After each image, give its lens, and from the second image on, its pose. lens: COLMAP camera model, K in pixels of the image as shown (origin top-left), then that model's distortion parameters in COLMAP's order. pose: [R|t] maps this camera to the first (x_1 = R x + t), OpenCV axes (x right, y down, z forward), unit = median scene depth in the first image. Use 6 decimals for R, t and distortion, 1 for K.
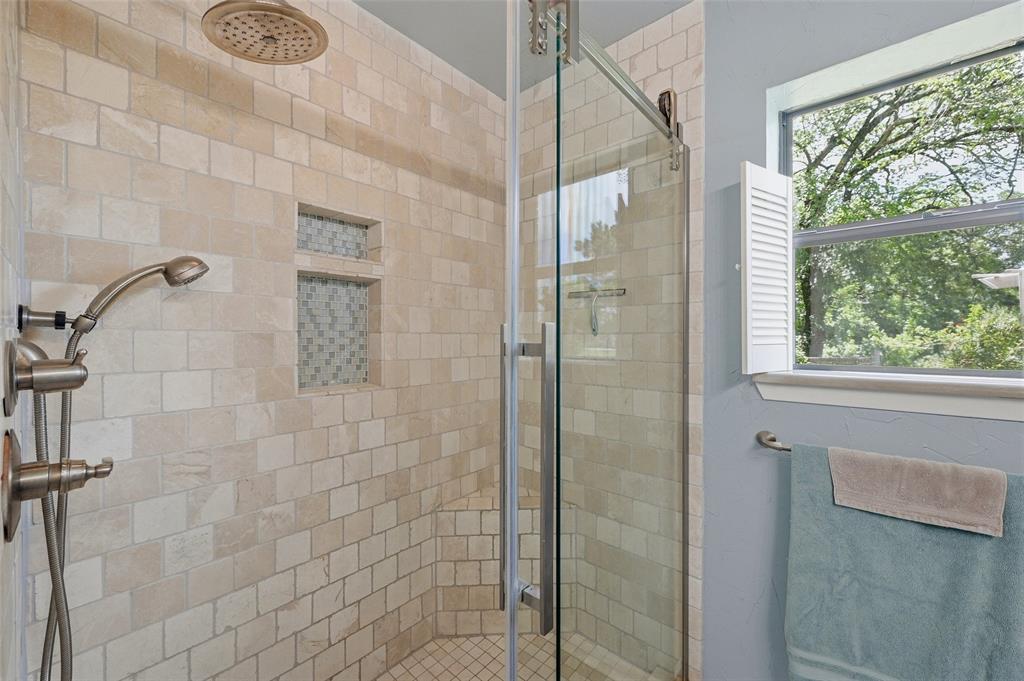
lens RADIAL K [[406.6, 0, 512.0], [0, 406.6, 340.5], [0, 0, 1]] dist [-0.000001, 0.000085]
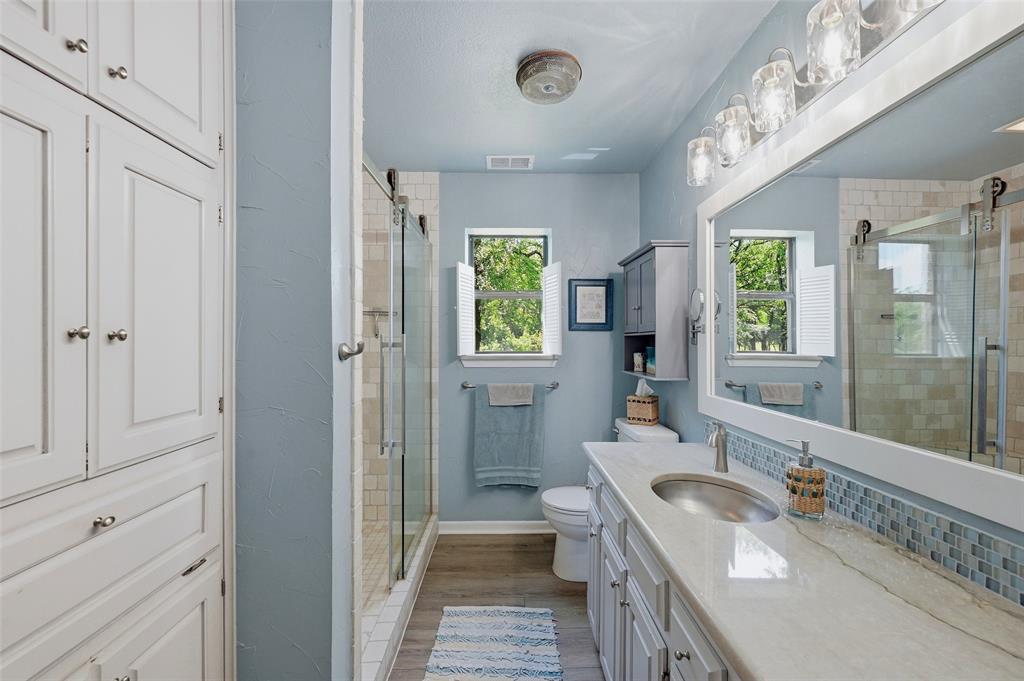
lens RADIAL K [[406.6, 0, 512.0], [0, 406.6, 340.5], [0, 0, 1]] dist [-0.000001, 0.000085]
pose [[0.742416, -0.001721, 0.669937, -0.622336], [0.002167, 0.999998, 0.000168, -0.000991], [-0.669936, 0.001327, 0.742418, -0.758214]]
